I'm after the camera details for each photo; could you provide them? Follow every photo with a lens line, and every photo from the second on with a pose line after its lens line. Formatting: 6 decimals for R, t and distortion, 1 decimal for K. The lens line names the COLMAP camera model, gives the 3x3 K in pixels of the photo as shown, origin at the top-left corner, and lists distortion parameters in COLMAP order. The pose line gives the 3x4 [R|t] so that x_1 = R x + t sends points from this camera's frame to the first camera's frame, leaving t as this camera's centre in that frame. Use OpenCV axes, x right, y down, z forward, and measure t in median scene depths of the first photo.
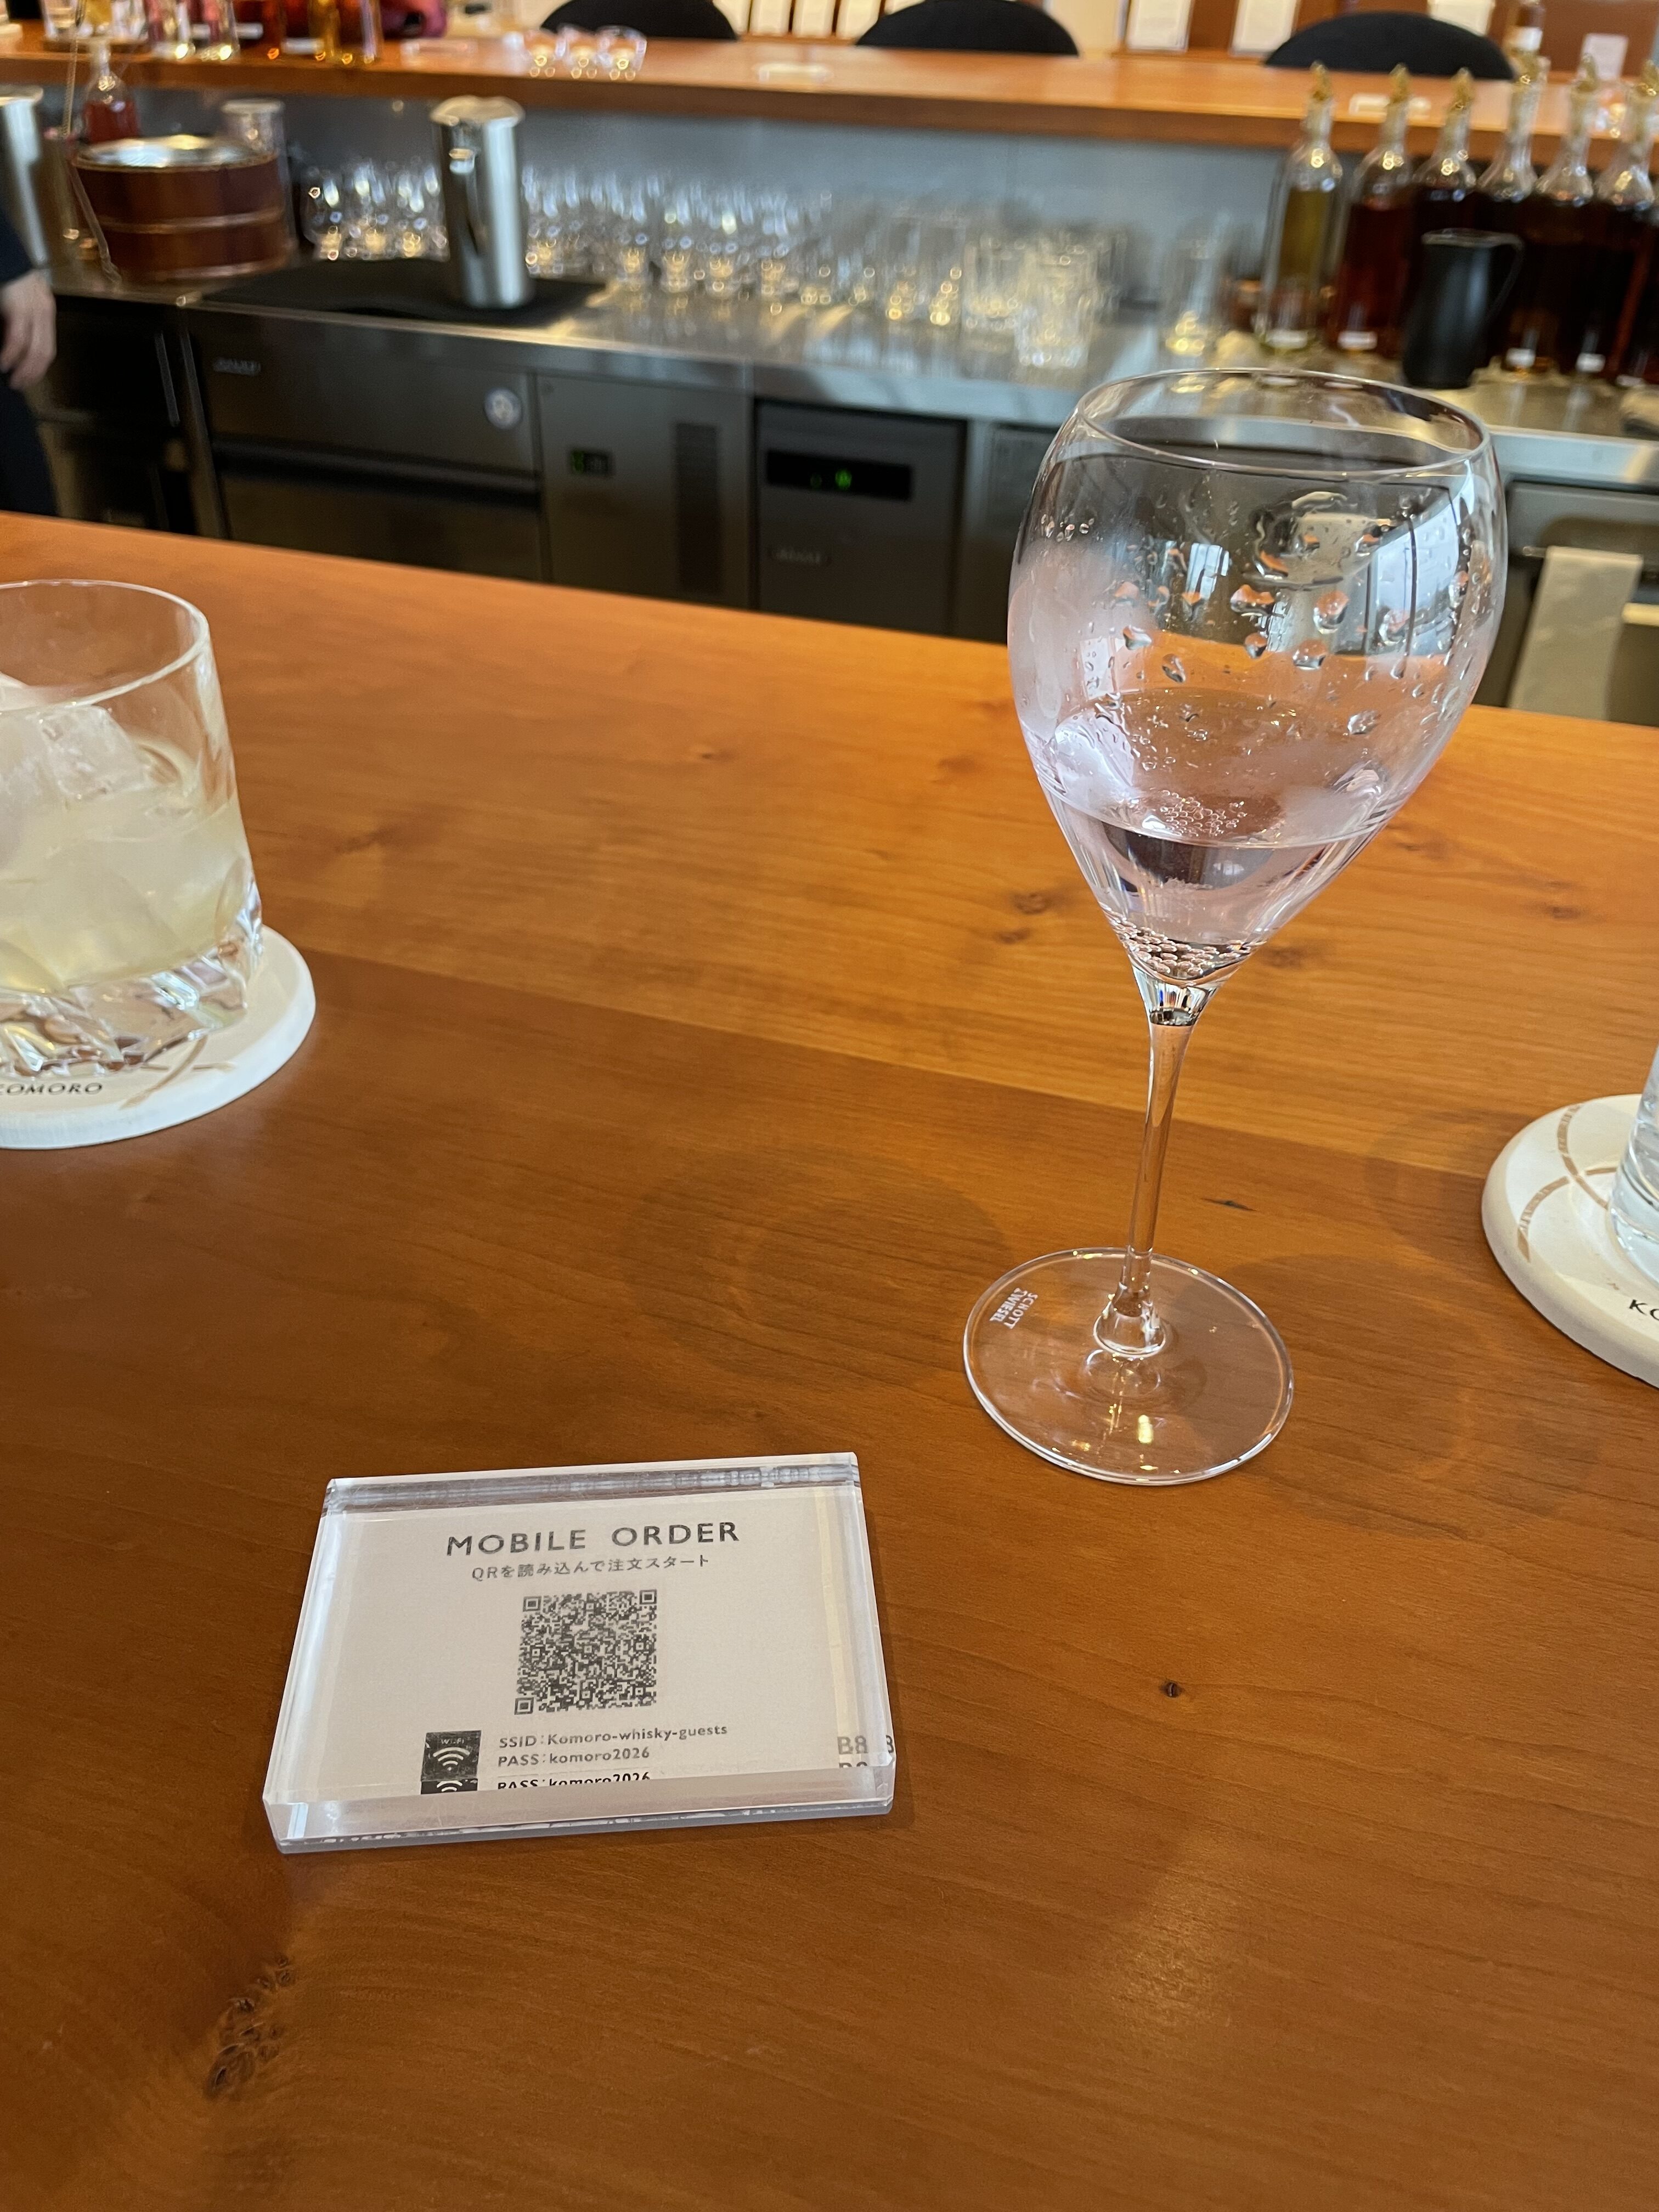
lens RADIAL K [[1683.0, 0, 829.5], [0, 1683.0, 1106.0], [0, 0, 1]] dist [0.094333, -0.128323]
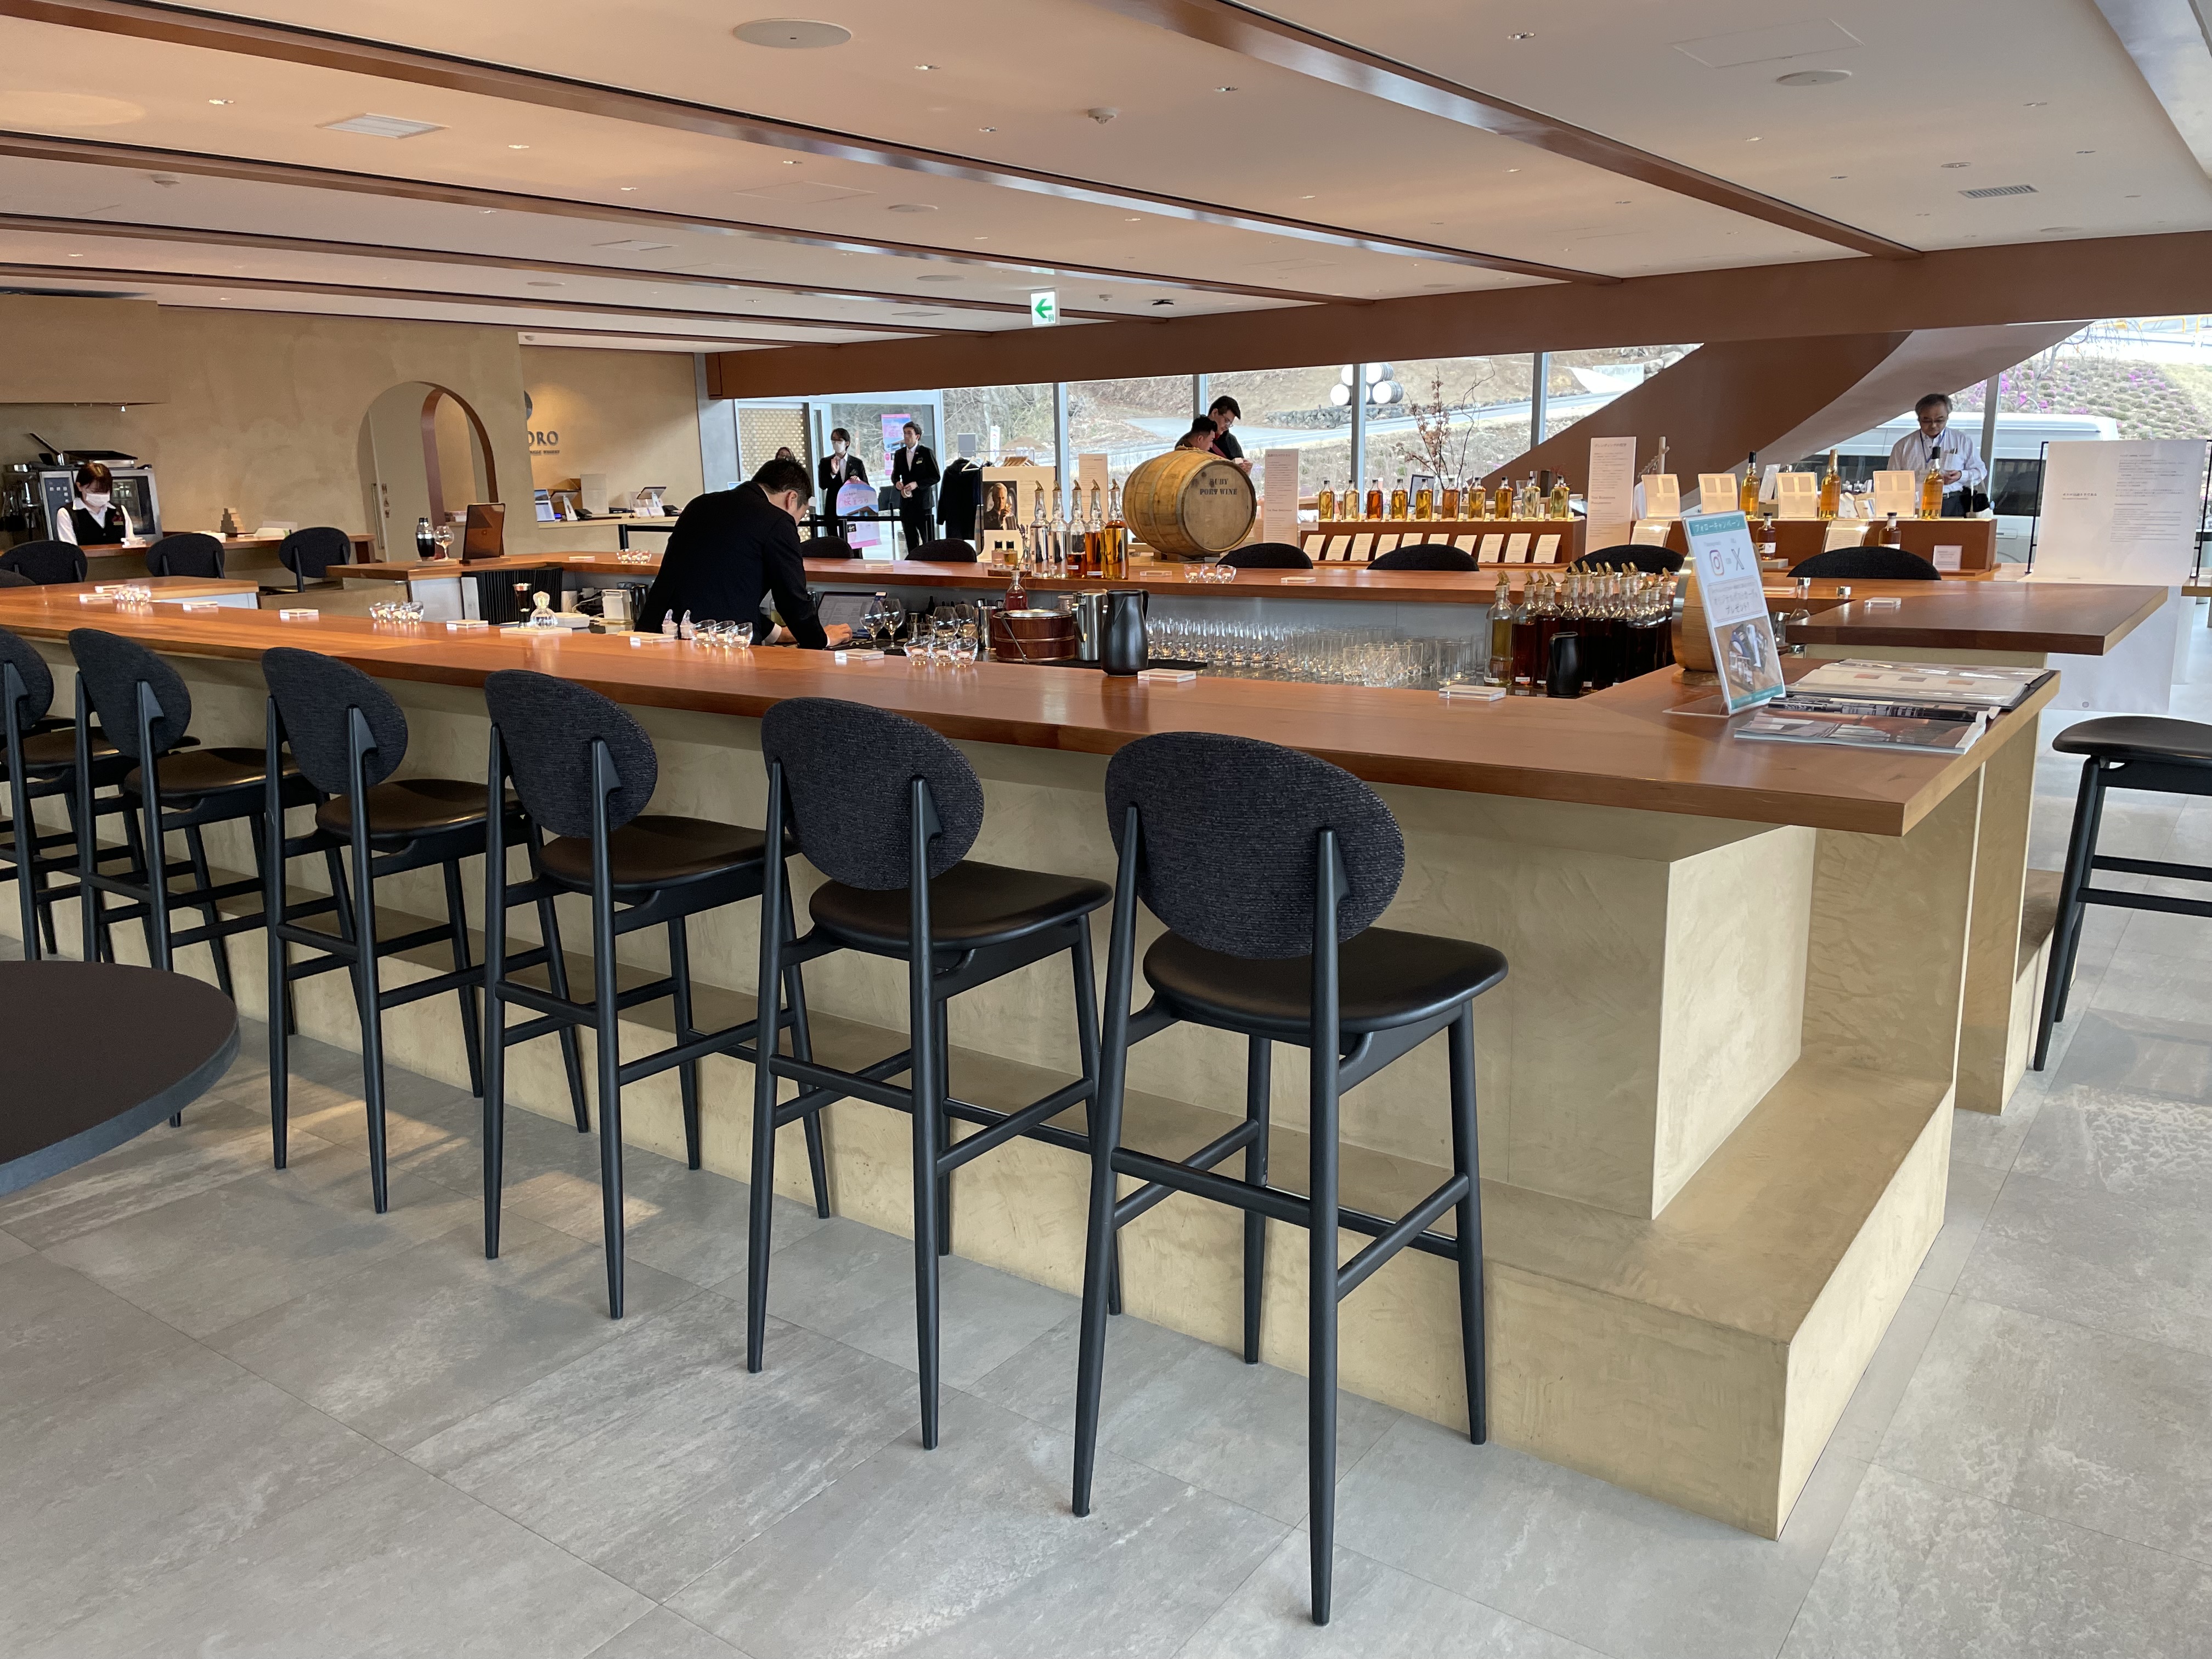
lens RADIAL K [[1654.0, 0, 1086.3], [0, 1654.0, 842.9], [0, 0, 1]] dist [0.099776, -0.124011]
pose [[0.949034, 0.034182, -0.313314, 0.461091], [-0.152206, 0.920202, -0.360641, 0.610973], [0.275985, 0.389949, 0.878506, -0.963770]]
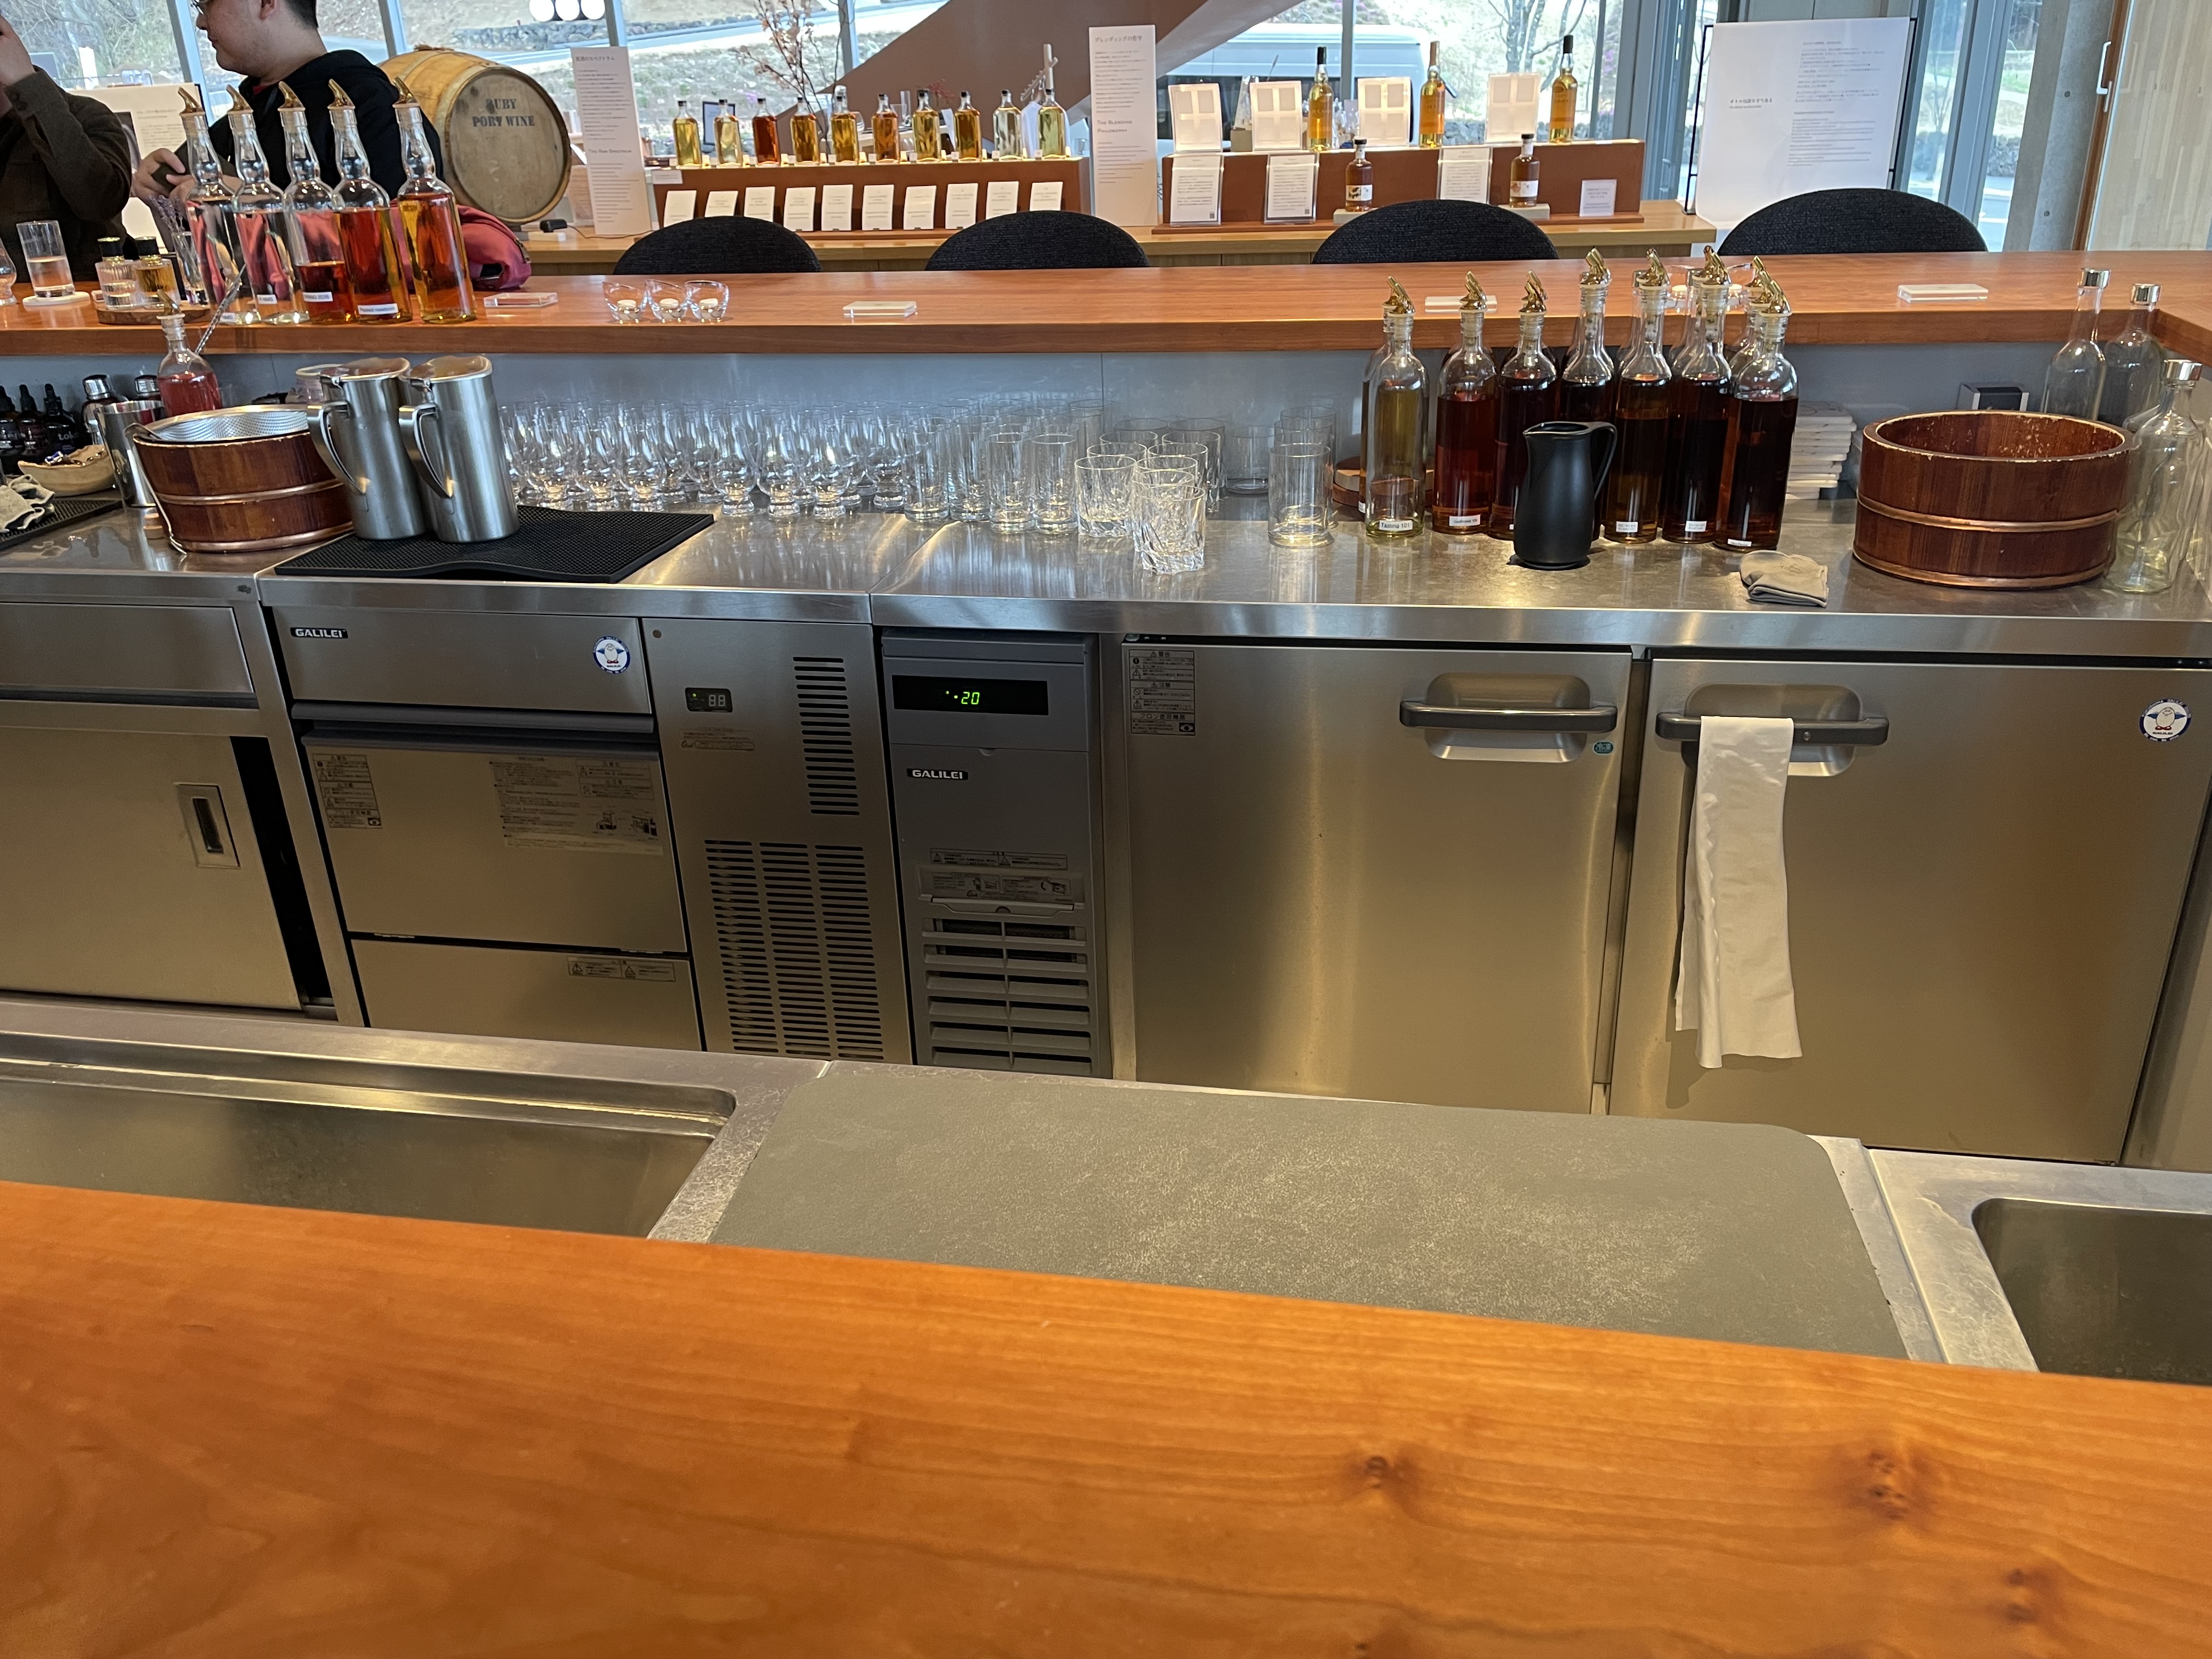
lens RADIAL K [[1669.6, 0, 1114.8], [0, 1669.6, 831.4], [0, 0, 1]] dist [0.104573, -0.139441]
pose [[0.990046, -0.100162, 0.098879, -0.015392], [0.117759, 0.974270, -0.192175, -0.101546], [-0.077087, 0.201906, 0.976367, 0.077786]]
